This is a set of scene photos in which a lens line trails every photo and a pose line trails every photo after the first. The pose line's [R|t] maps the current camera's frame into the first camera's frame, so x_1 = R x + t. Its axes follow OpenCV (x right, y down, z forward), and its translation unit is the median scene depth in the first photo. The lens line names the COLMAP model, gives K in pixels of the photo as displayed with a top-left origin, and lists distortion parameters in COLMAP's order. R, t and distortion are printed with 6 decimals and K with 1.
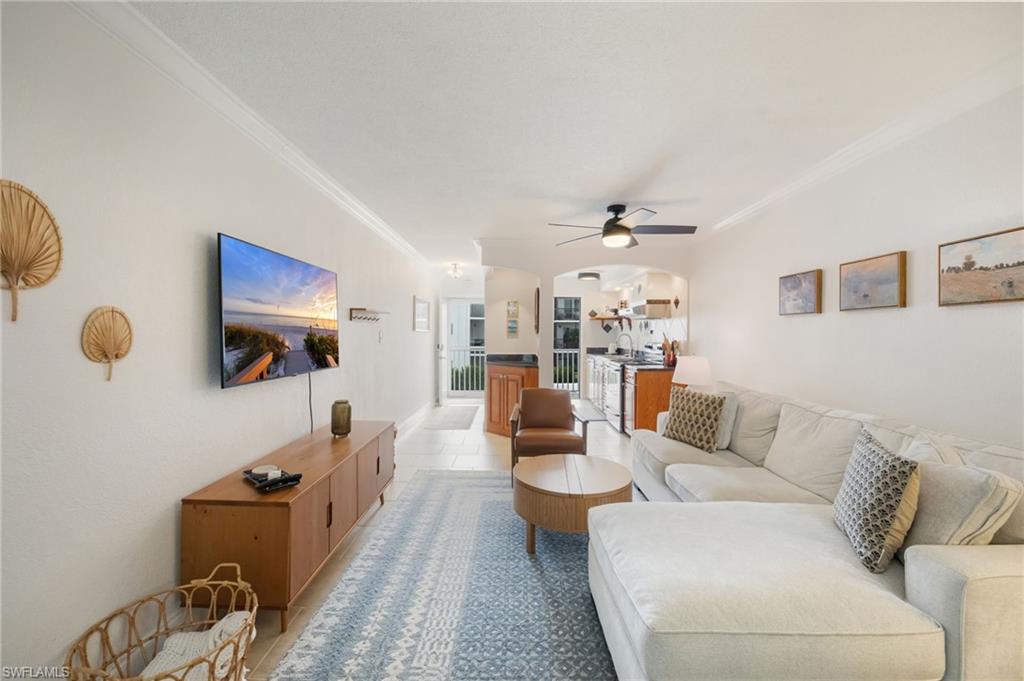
lens RADIAL K [[409.5, 0, 512.0], [0, 409.5, 340.5], [0, 0, 1]] dist [-0.002068, -0.000170]
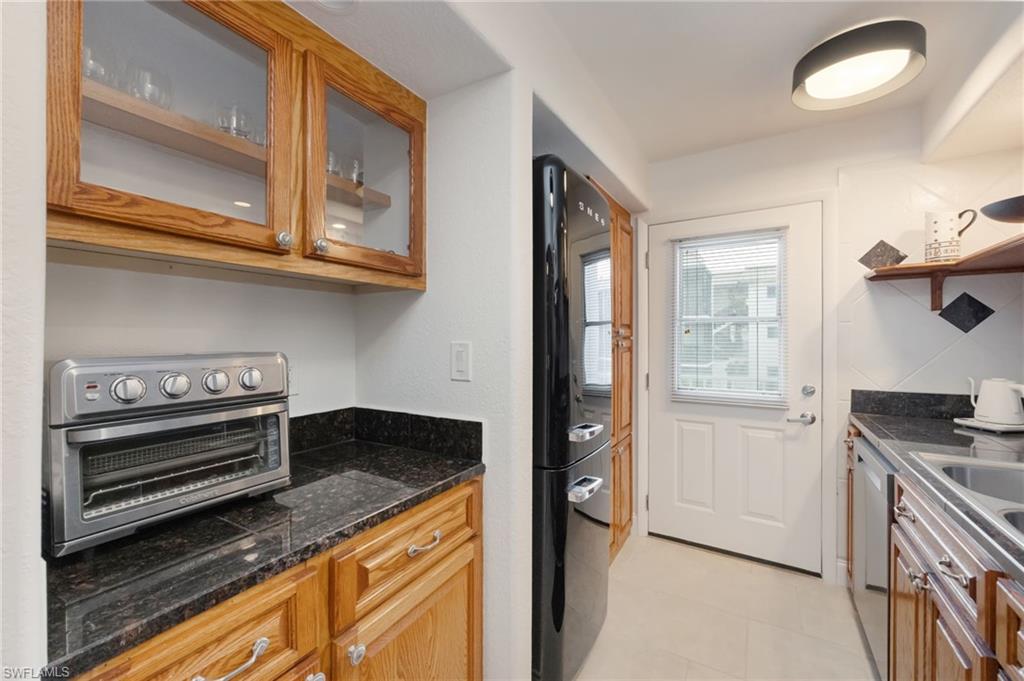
lens RADIAL K [[414.4, 0, 507.6], [0, 414.4, 338.4], [0, 0, 1]] dist [-0.007947, 0.000584]
pose [[0.850072, -0.003591, -0.526654, 0.468067], [-0.004775, 0.999883, -0.014525, -0.036434], [0.526644, 0.014862, 0.849956, 2.307218]]
